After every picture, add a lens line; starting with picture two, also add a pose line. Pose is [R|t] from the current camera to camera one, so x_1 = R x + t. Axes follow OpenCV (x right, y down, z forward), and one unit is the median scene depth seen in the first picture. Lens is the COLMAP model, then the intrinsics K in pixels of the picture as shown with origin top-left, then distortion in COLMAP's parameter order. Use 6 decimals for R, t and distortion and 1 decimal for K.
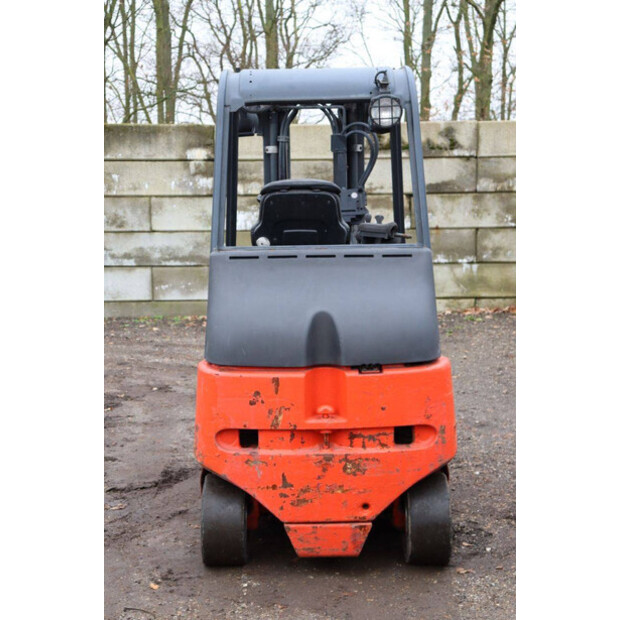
lens RADIAL K [[1163.1, 0, 310.0], [0, 1163.1, 310.0], [0, 0, 1]] dist [0.214572, 0.330501]
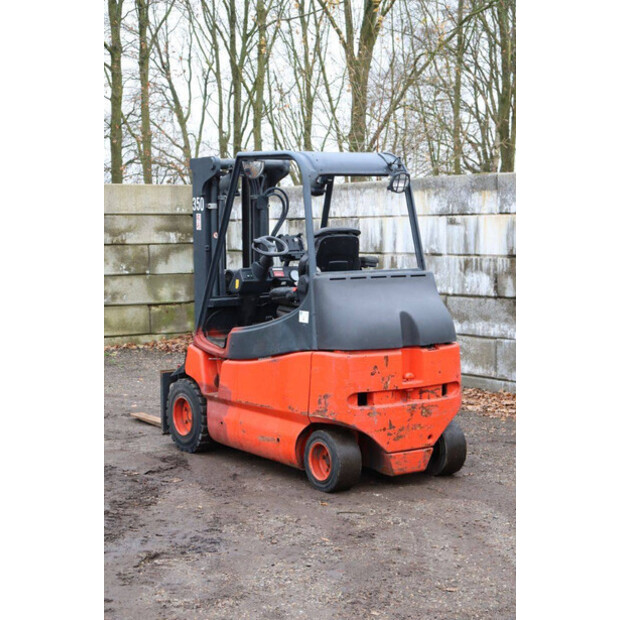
lens RADIAL K [[1189.0, 0, 303.3], [0, 1189.0, 316.2], [0, 0, 1]] dist [0.289575, 0.422897]
pose [[0.827609, -0.038652, 0.559972, -0.971602], [0.065499, 0.997461, -0.027953, 0.042242], [-0.557470, 0.059812, 0.828040, -0.223405]]
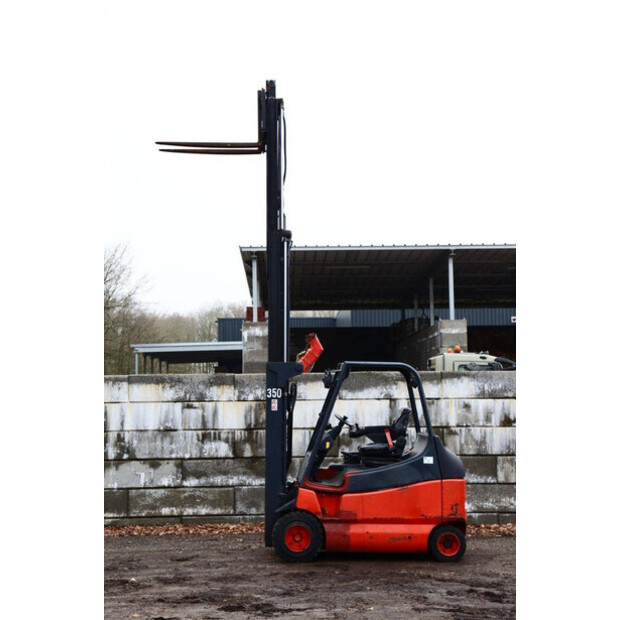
lens RADIAL K [[1189.0, 0, 303.3], [0, 1189.0, 316.2], [0, 0, 1]] dist [0.289575, 0.422897]
pose [[-0.030547, 0.082646, 0.996111, -2.827097], [0.126930, 0.988828, -0.078150, -0.147580], [-0.991441, 0.124049, -0.040696, 1.426047]]
